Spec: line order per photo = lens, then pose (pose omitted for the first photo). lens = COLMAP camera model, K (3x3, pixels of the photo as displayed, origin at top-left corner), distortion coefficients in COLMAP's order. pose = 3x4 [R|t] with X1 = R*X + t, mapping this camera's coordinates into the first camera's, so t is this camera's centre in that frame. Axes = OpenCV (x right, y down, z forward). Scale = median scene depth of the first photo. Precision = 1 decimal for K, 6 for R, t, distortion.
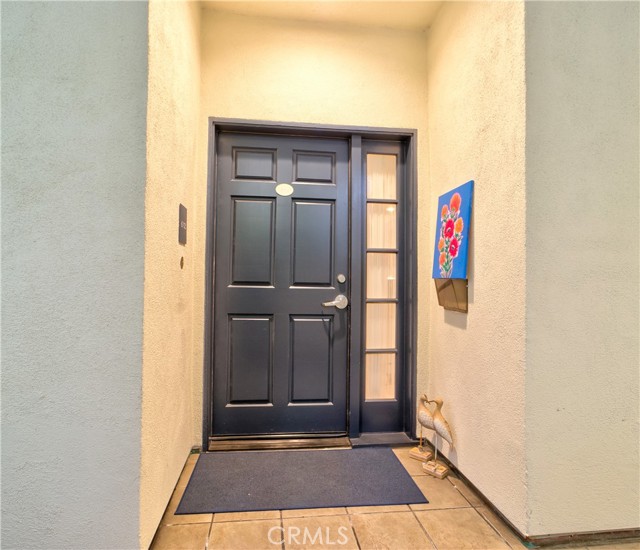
lens RADIAL K [[378.6, 0, 320.0], [0, 378.6, 275.0], [0, 0, 1]] dist [-0.022814, 0.001871]
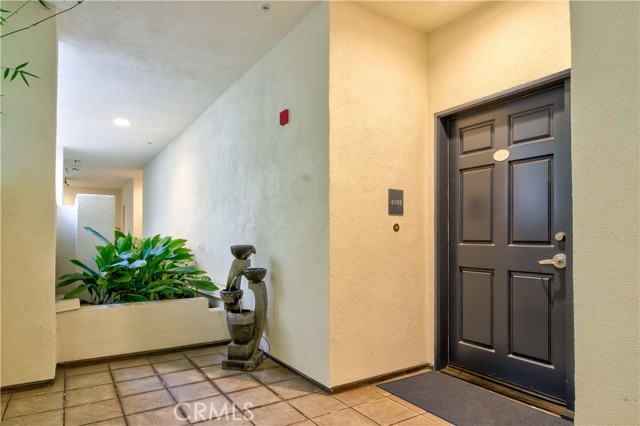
lens RADIAL K [[387.4, 0, 319.8], [0, 387.4, 238.2], [0, 0, 1]] dist [0.001226, 0.000745]
pose [[0.448267, -0.010977, -0.893832, 0.661809], [0.013972, 0.999888, -0.005273, 0.010954], [0.893790, -0.010125, 0.448371, 0.035675]]
